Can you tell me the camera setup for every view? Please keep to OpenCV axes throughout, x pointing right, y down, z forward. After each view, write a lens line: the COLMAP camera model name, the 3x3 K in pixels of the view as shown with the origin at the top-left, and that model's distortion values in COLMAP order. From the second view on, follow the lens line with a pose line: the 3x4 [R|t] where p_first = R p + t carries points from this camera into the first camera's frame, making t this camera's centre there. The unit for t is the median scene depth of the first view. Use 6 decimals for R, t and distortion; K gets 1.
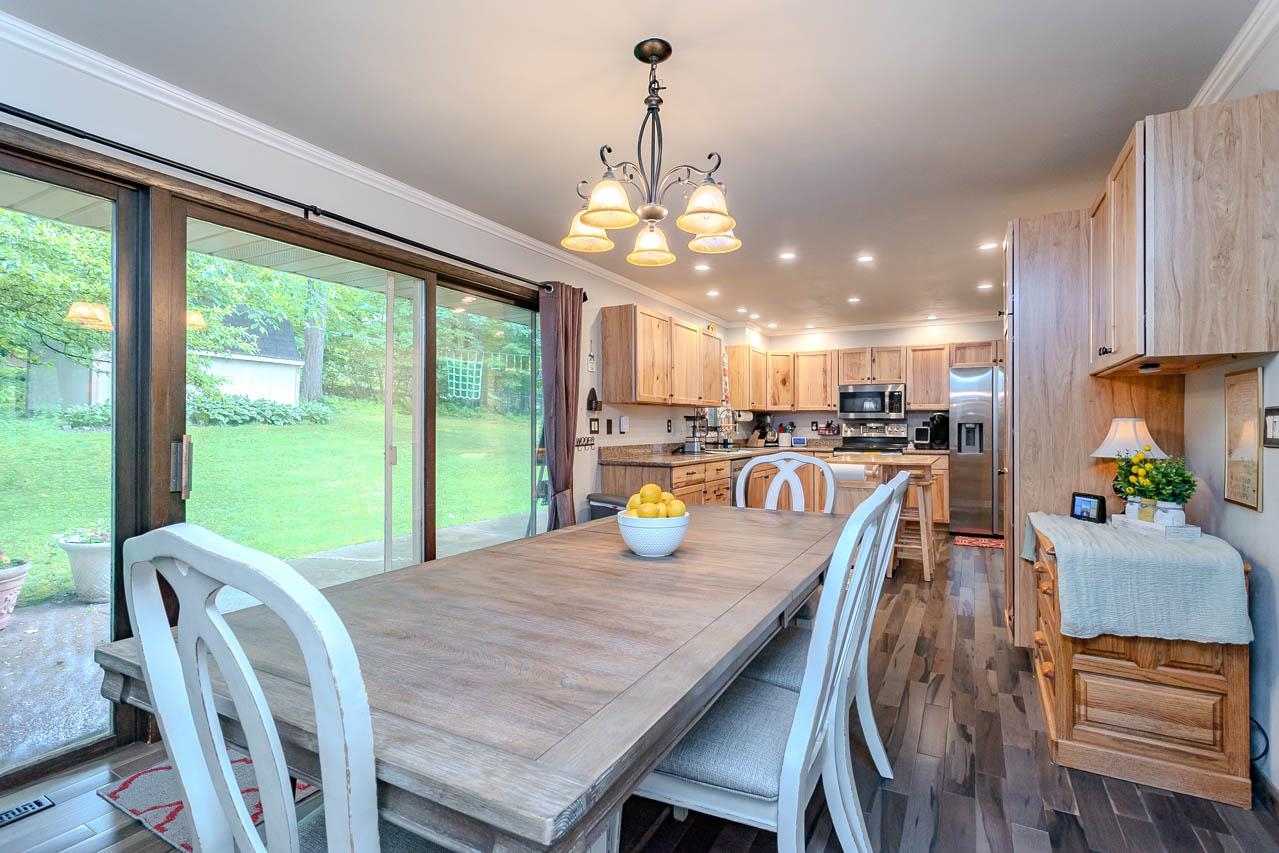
lens RADIAL K [[611.7, 0, 636.7], [0, 611.7, 422.7], [0, 0, 1]] dist [-0.002320, 0.001045]
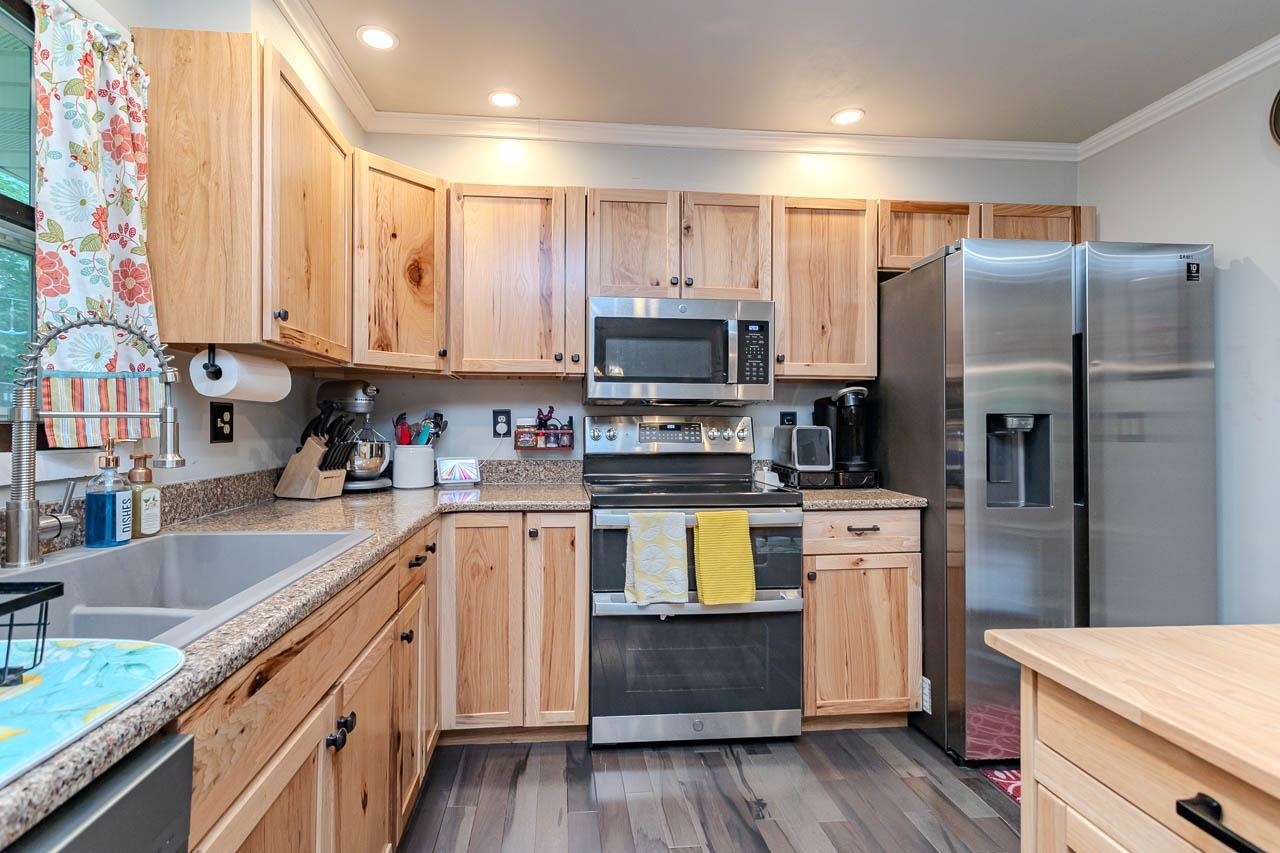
lens RADIAL K [[612.2, 0, 604.4], [0, 612.2, 414.6], [0, 0, 1]] dist [-0.002320, 0.001045]
pose [[0.833497, 0.010285, 0.552428, 0.154803], [-0.005365, 0.999930, -0.010521, 0.004272], [-0.552497, 0.005806, 0.833494, 0.706411]]
